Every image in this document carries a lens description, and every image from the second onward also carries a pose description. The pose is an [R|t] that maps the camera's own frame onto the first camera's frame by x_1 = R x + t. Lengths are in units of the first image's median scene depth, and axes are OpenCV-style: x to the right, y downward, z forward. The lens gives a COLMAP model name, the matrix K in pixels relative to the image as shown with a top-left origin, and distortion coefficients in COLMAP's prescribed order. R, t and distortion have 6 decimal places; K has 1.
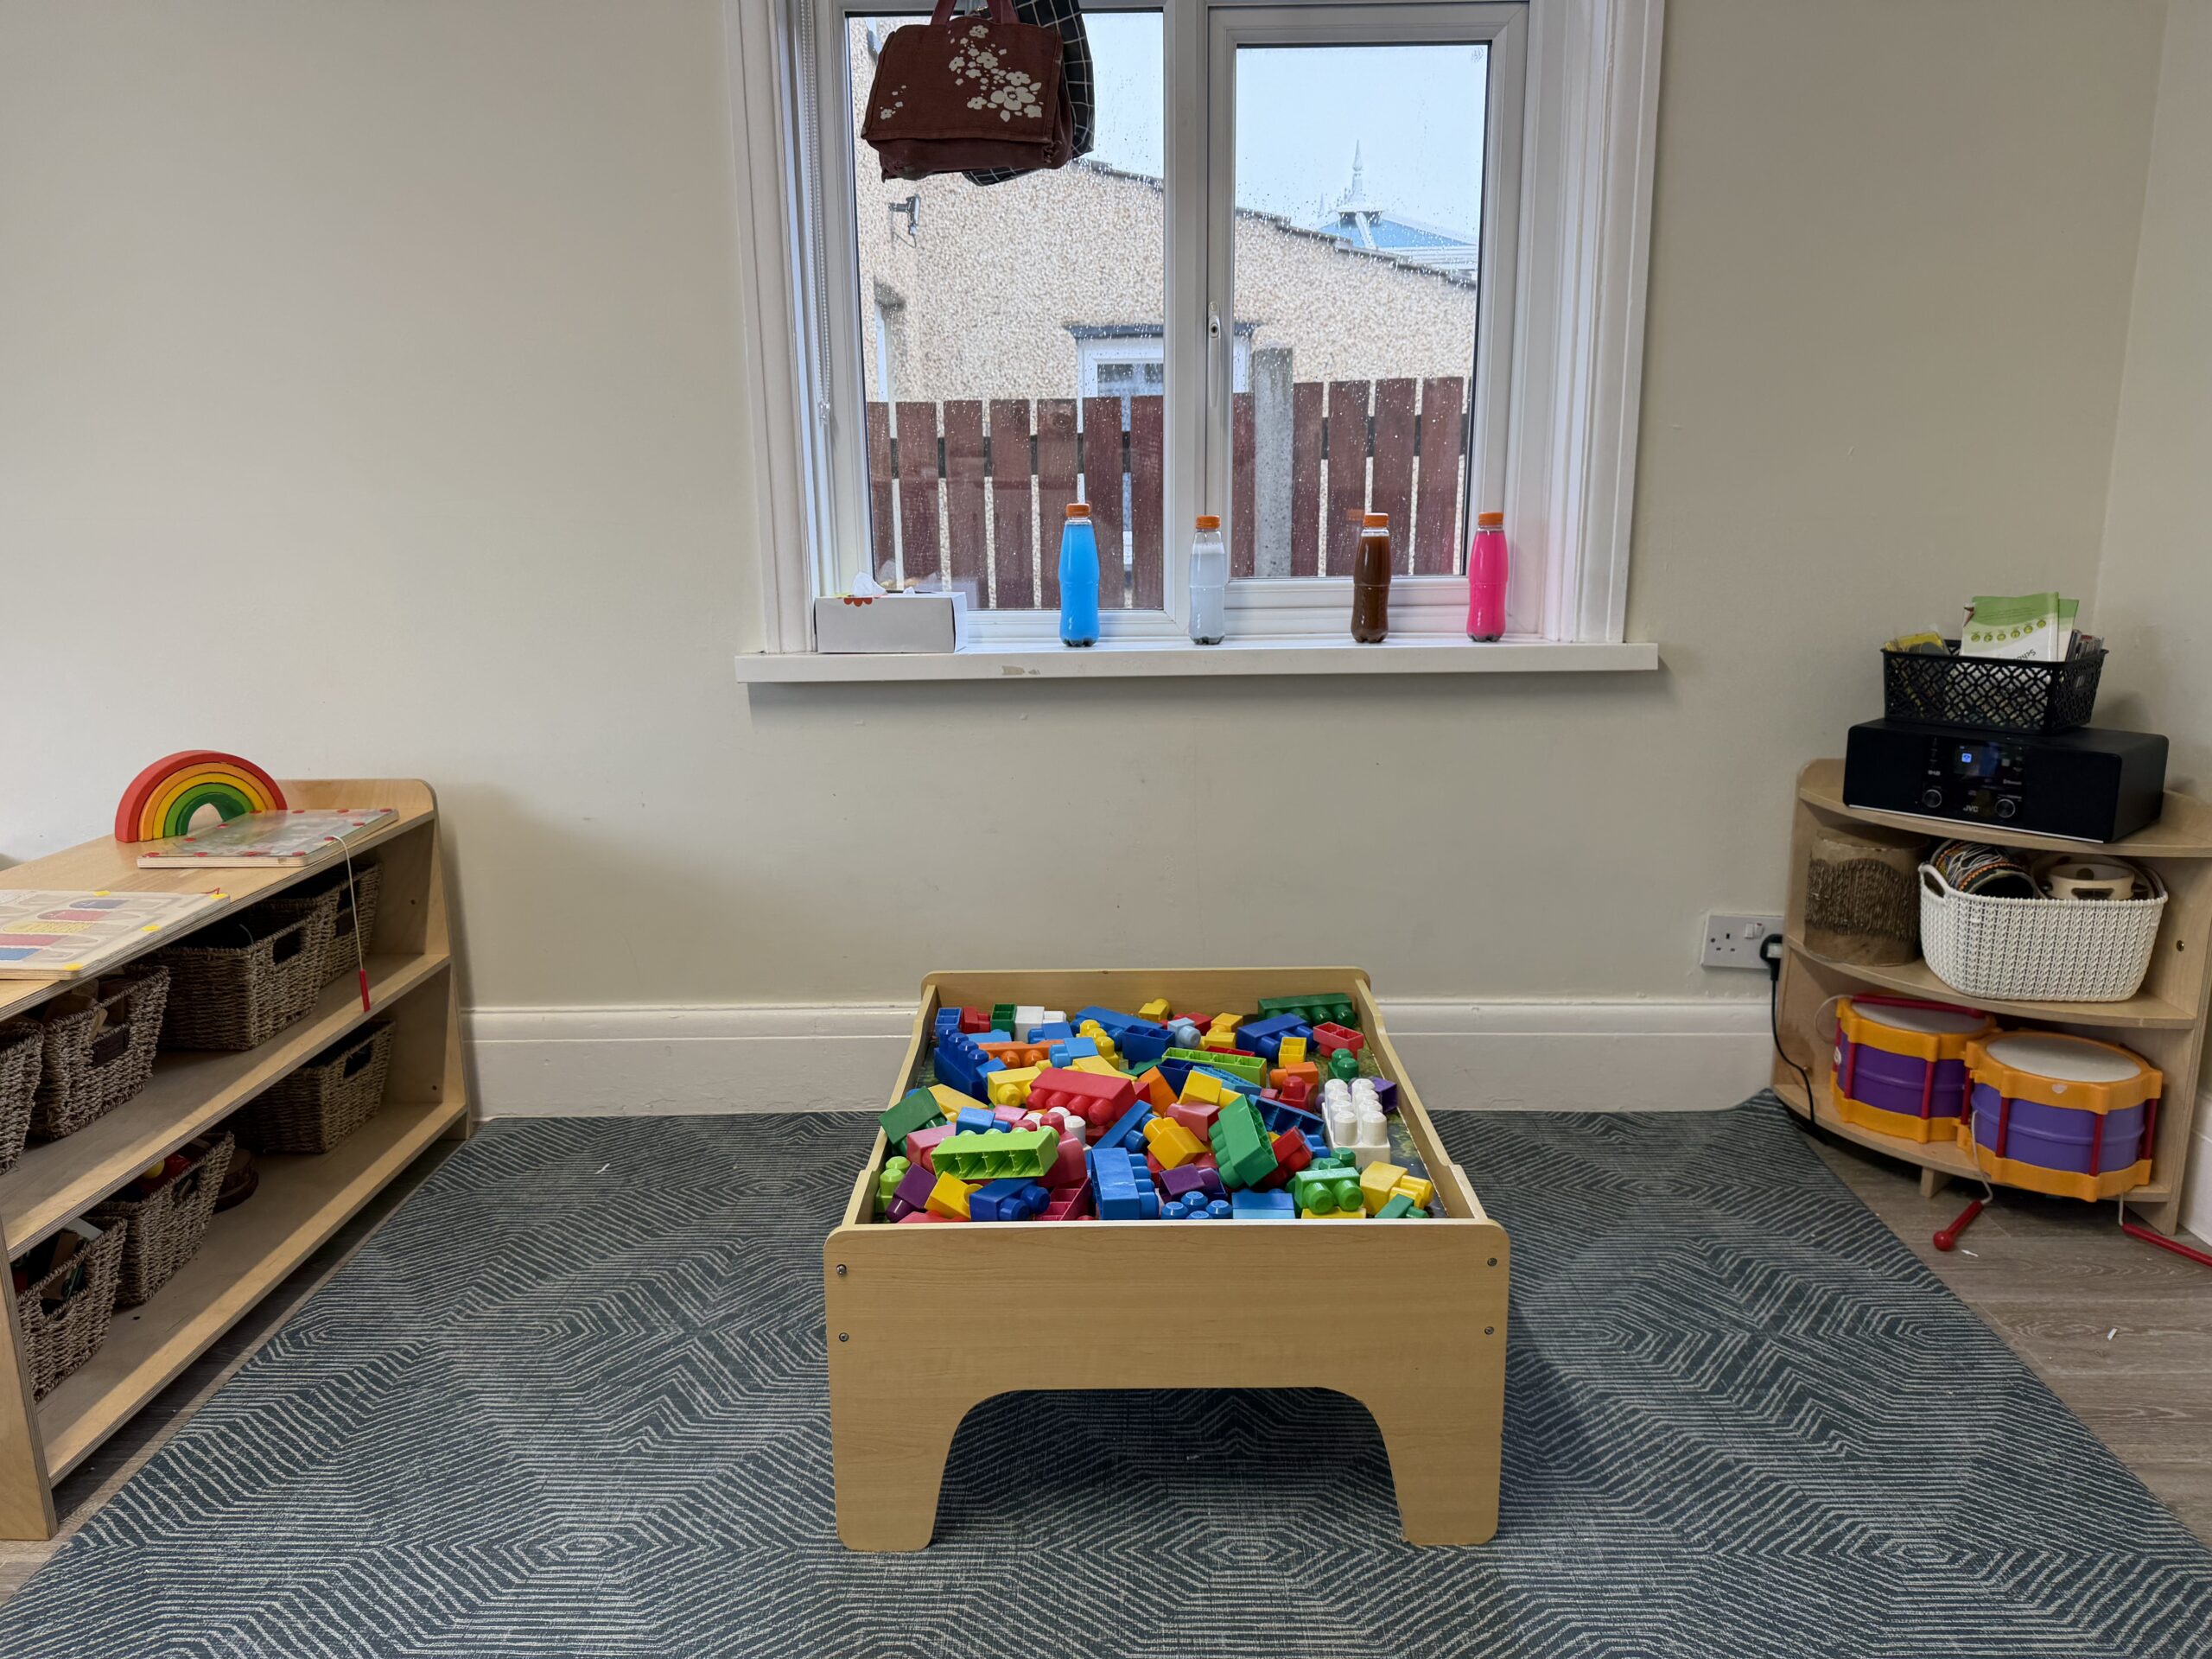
lens RADIAL K [[1587.8, 0, 1109.3], [0, 1587.8, 845.7], [0, 0, 1]] dist [0.067420, -0.065684]
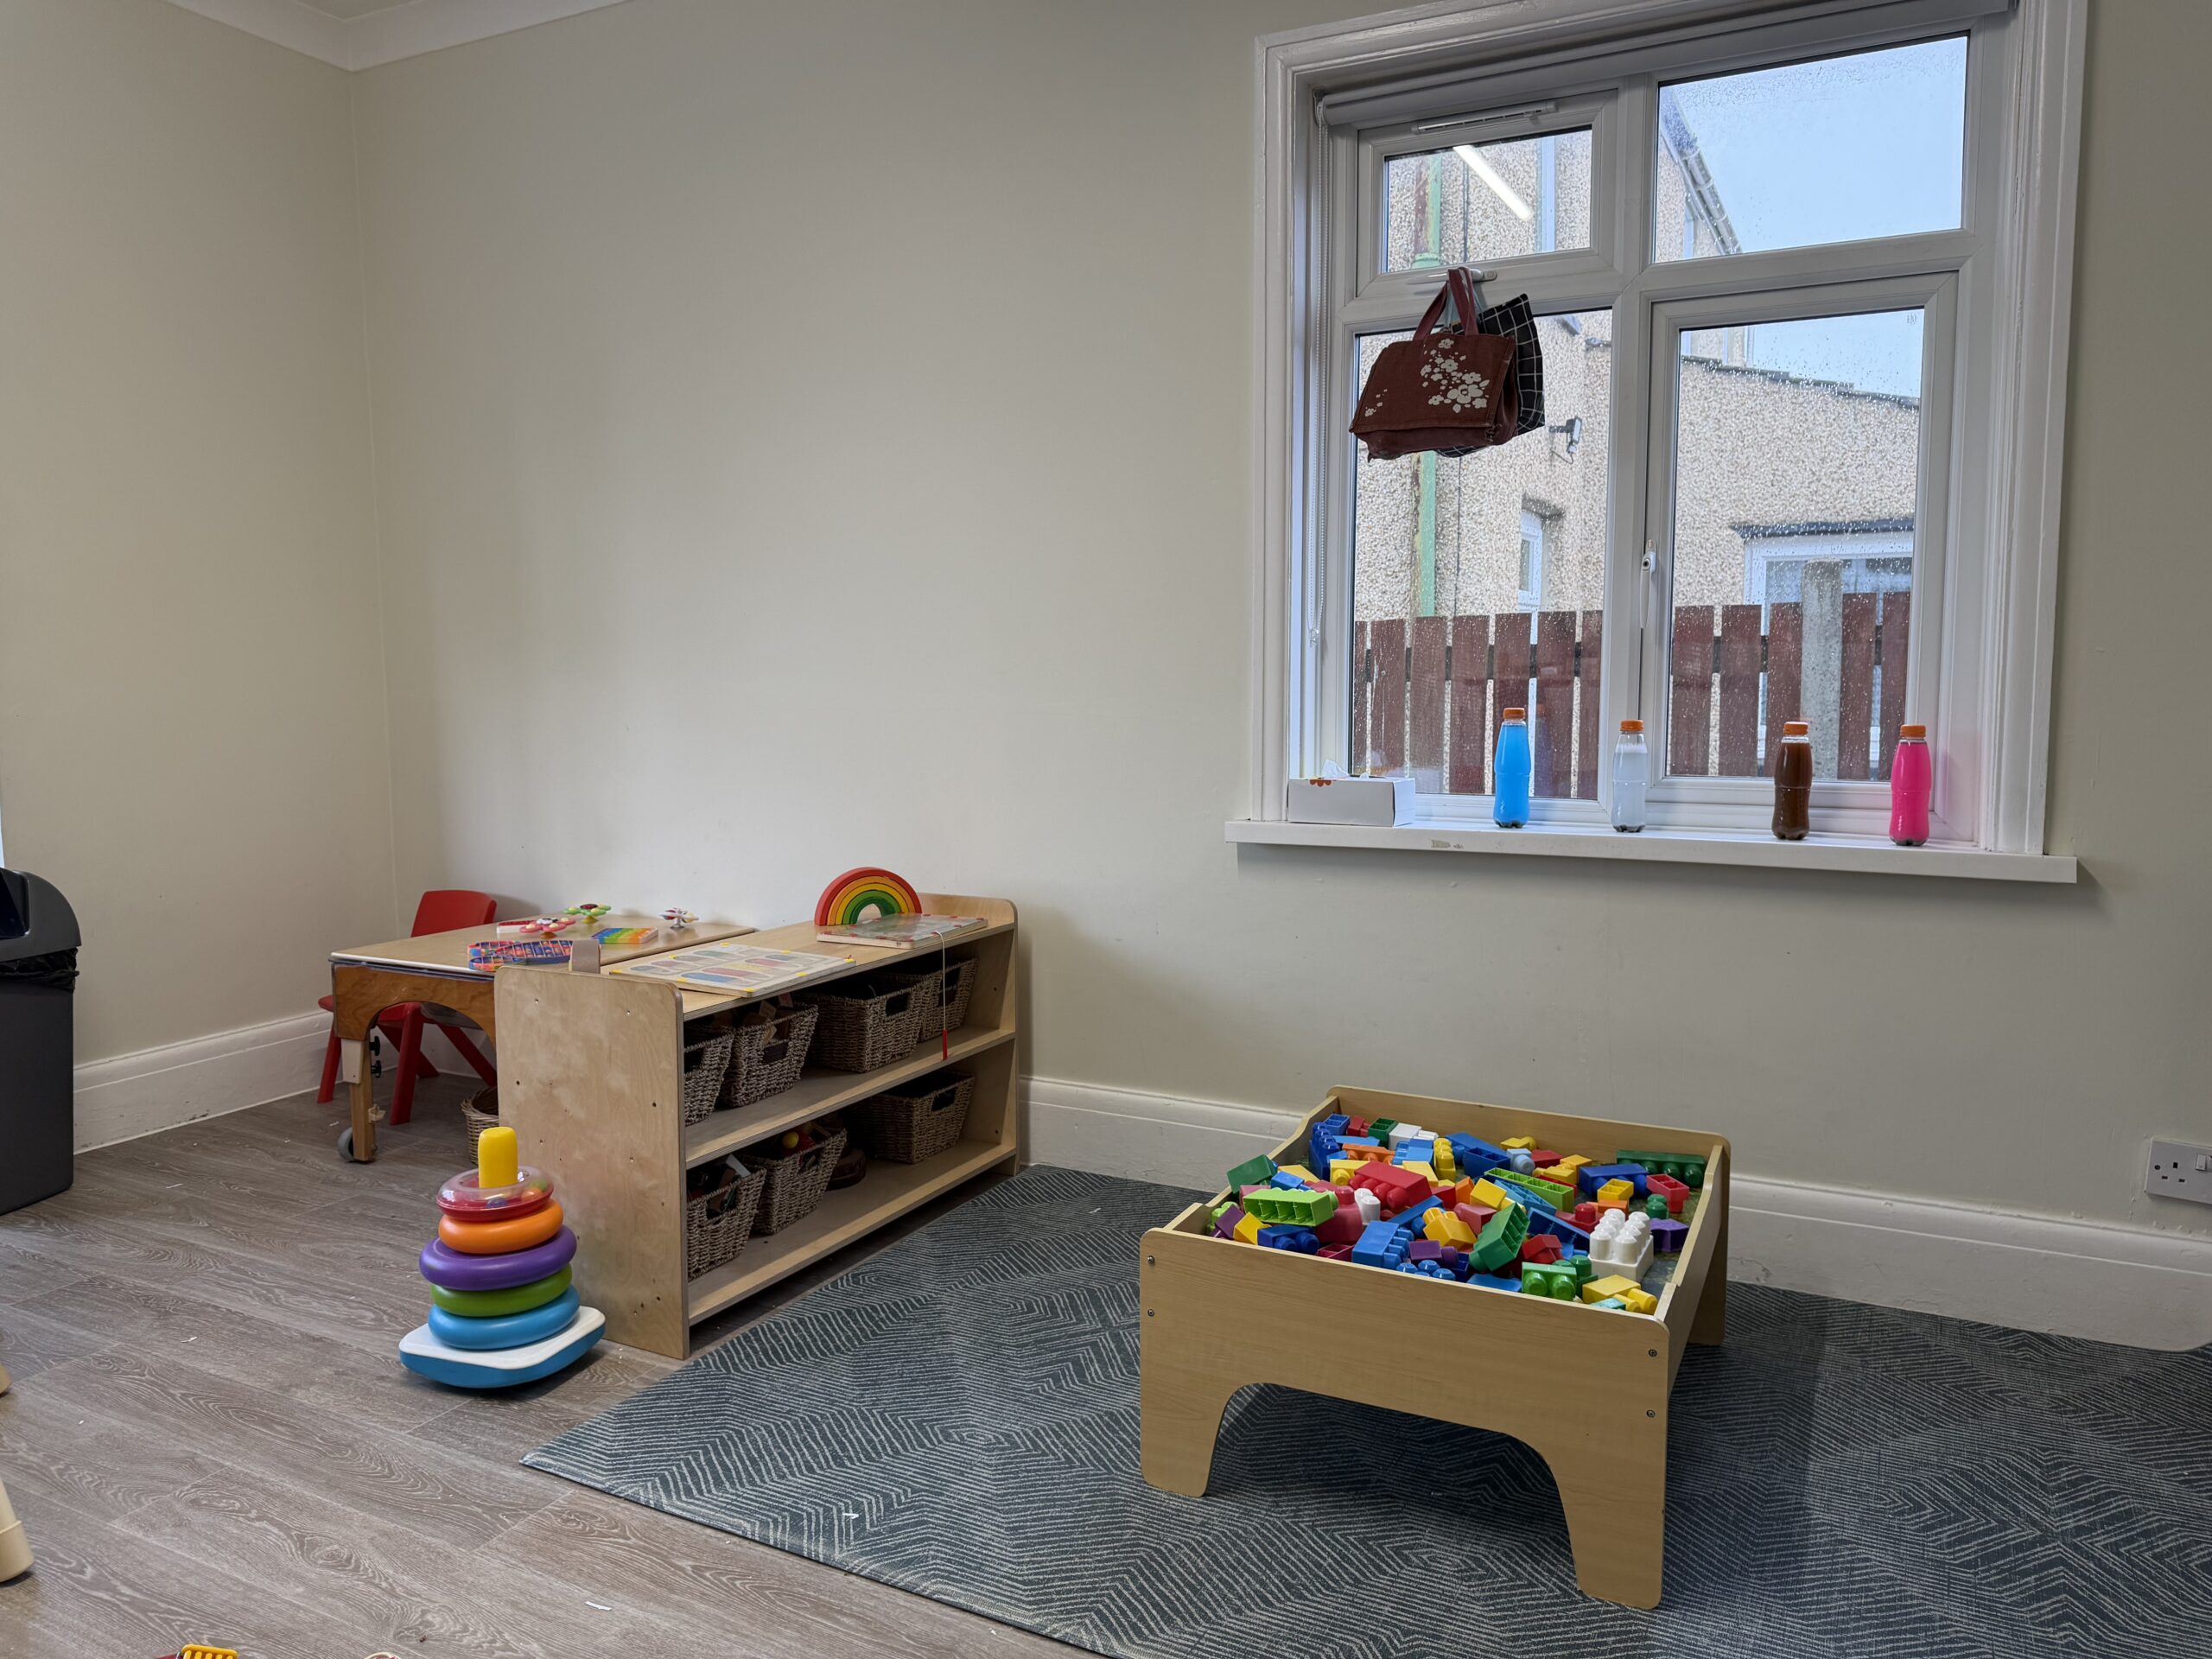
lens RADIAL K [[1570.5, 0, 1106.0], [0, 1570.5, 829.5], [0, 0, 1]] dist [0.089026, -0.062475]
pose [[0.901141, 0.057104, -0.429748, 0.238628], [-0.109112, 0.989251, -0.097349, 0.024348], [0.419570, 0.134616, 0.897686, -0.187488]]
